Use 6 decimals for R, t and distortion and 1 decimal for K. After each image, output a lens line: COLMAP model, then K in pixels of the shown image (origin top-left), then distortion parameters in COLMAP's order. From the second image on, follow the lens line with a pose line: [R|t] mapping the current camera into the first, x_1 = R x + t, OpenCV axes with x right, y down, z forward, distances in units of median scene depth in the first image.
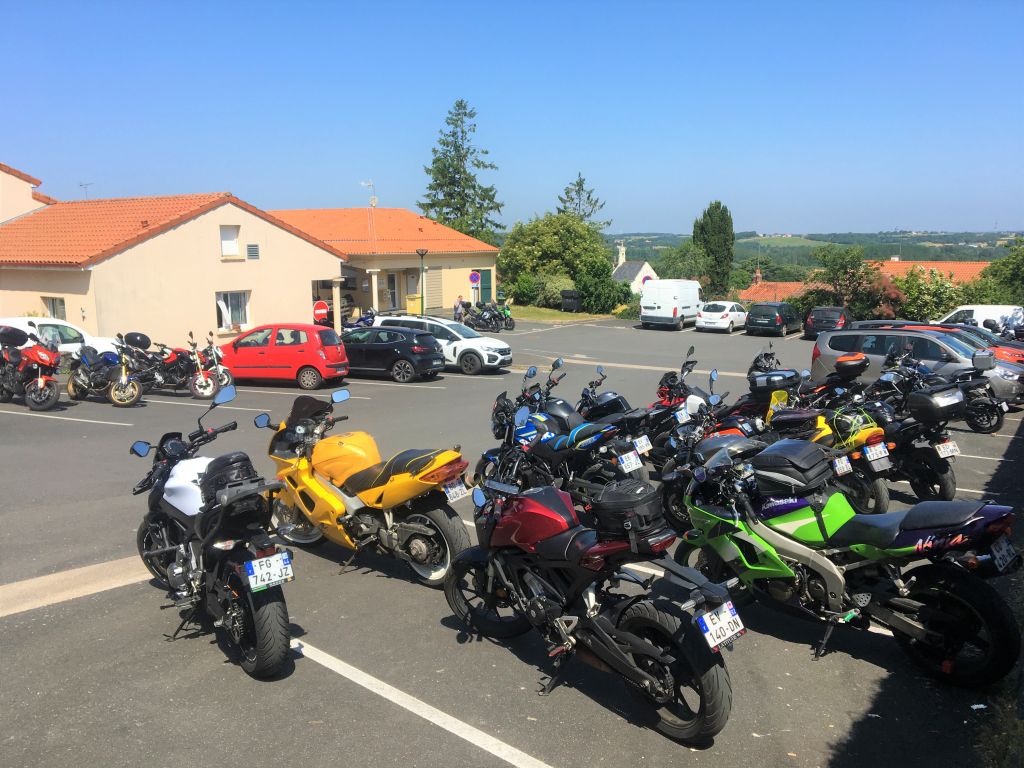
lens RADIAL K [[855.4, 0, 528.1], [0, 855.4, 399.4], [0, 0, 1]] dist [0.083045, -0.119080]
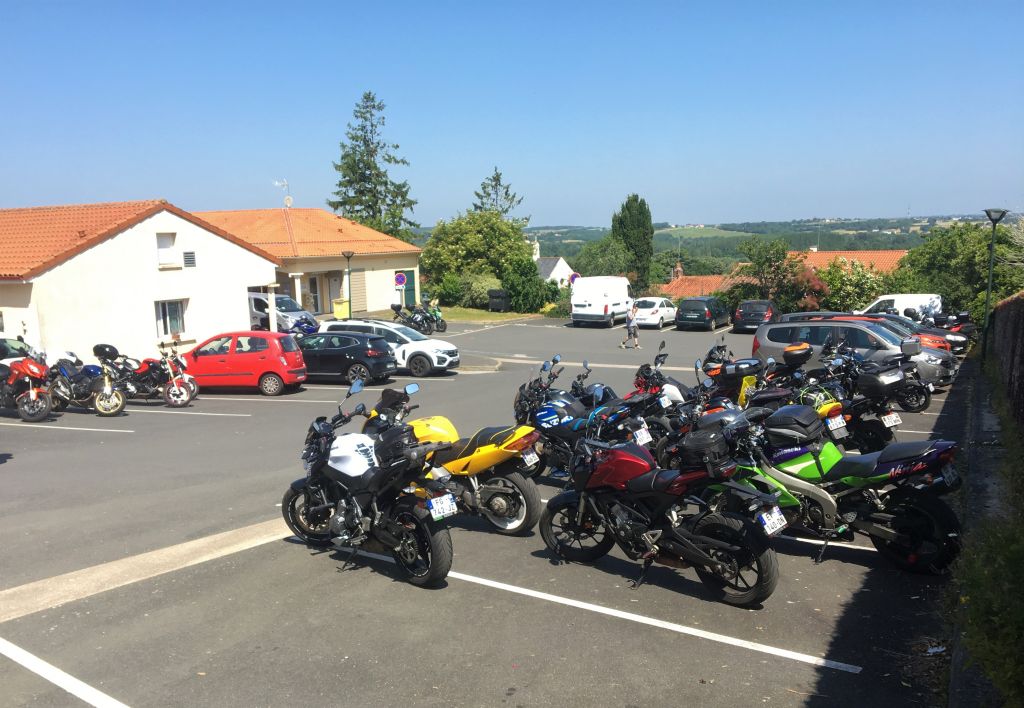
lens RADIAL K [[903.6, 0, 502.0], [0, 903.6, 428.0], [0, 0, 1]] dist [0.067635, -0.072351]
pose [[0.996805, -0.035991, 0.071304, -0.045390], [0.034129, 0.999048, 0.027164, 0.005222], [-0.072214, -0.024643, 0.997085, -0.069376]]
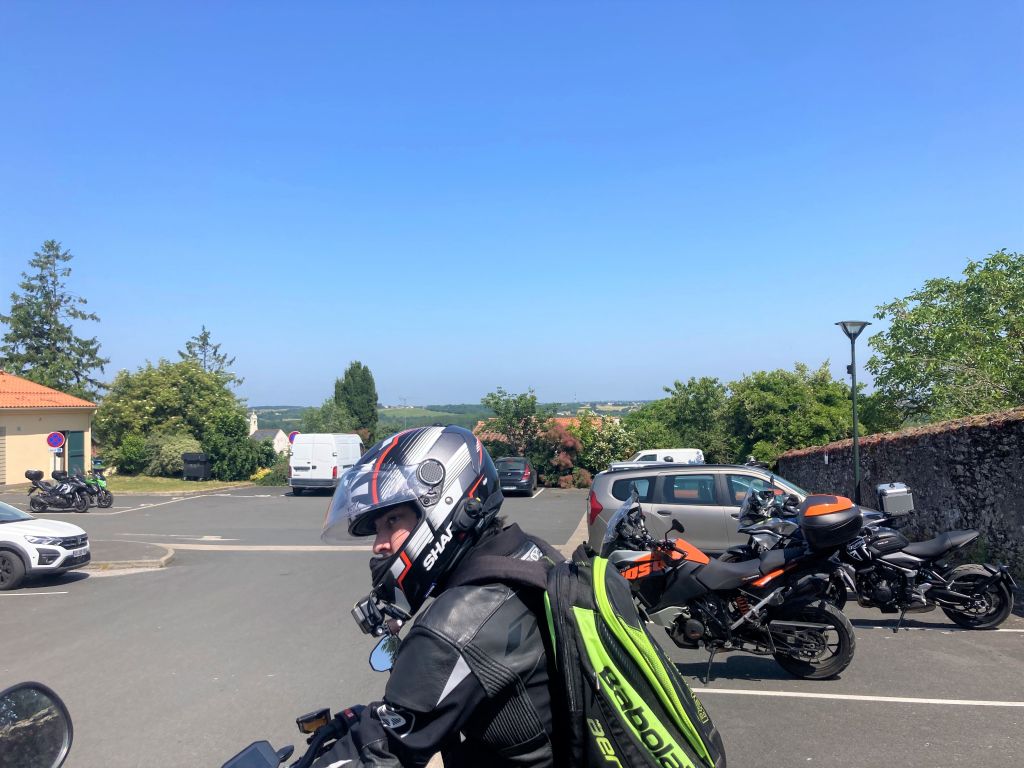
lens RADIAL K [[842.0, 0, 510.1], [0, 842.0, 392.7], [0, 0, 1]] dist [0.002658, 0.001332]
pose [[0.918556, -0.010919, 0.395140, 0.018120], [0.091671, 0.978251, -0.186069, -0.020121], [-0.384515, 0.207138, 0.899579, 0.330219]]
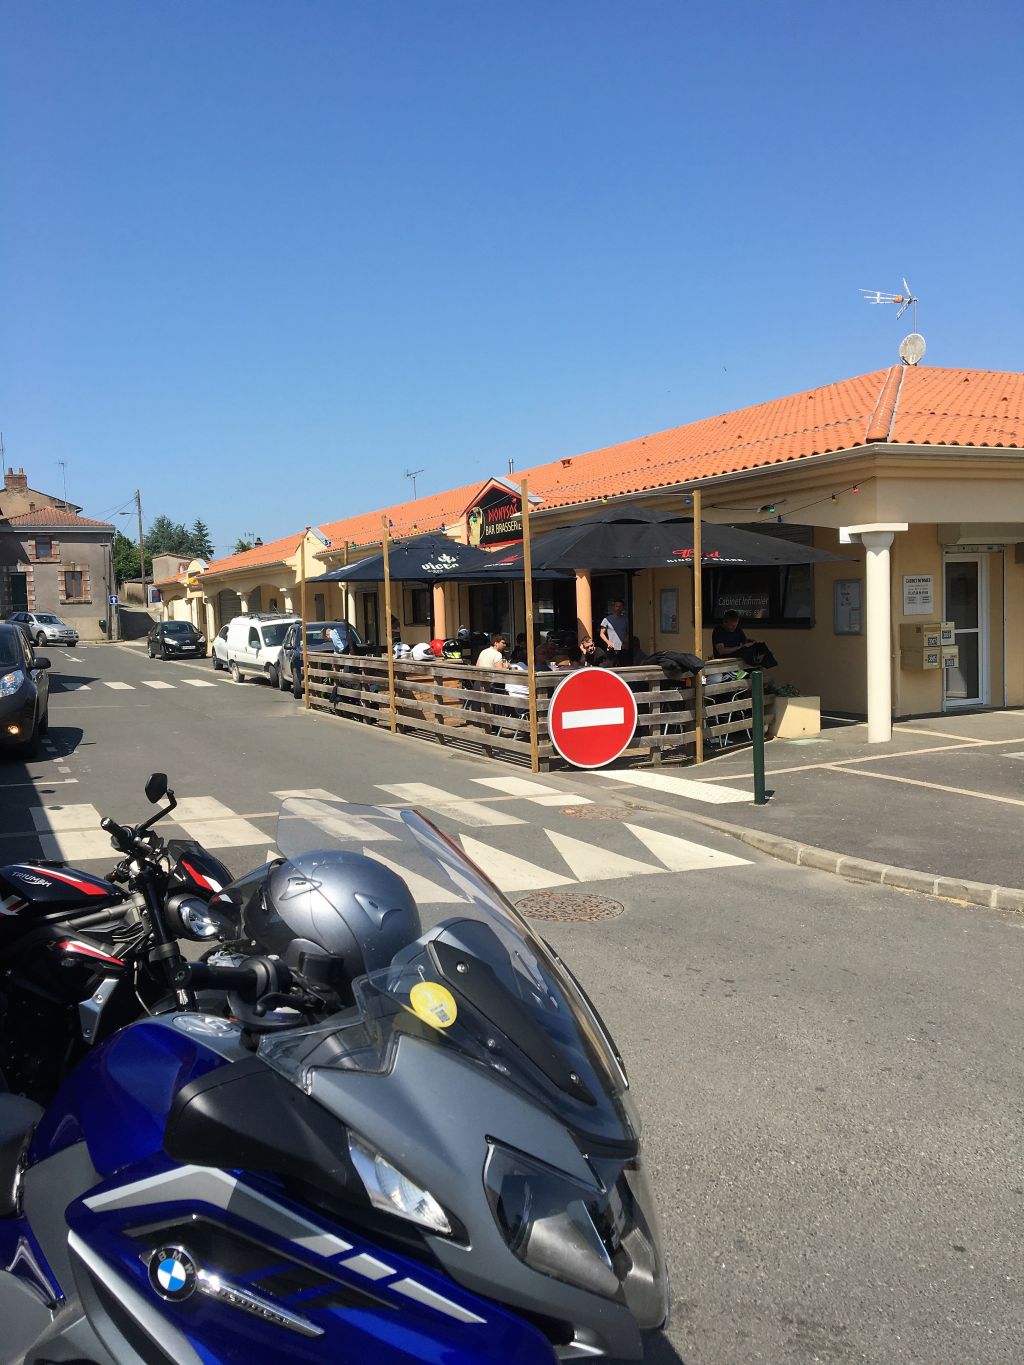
lens RADIAL K [[1140.2, 0, 513.0], [0, 1140.2, 684.2], [0, 0, 1]] dist [0.083045, -0.119080]
pose [[0.861555, 0.006819, -0.507618, -0.182553], [-0.062134, 0.993809, -0.092108, -0.130738], [0.503847, 0.110897, 0.856645, 1.165309]]
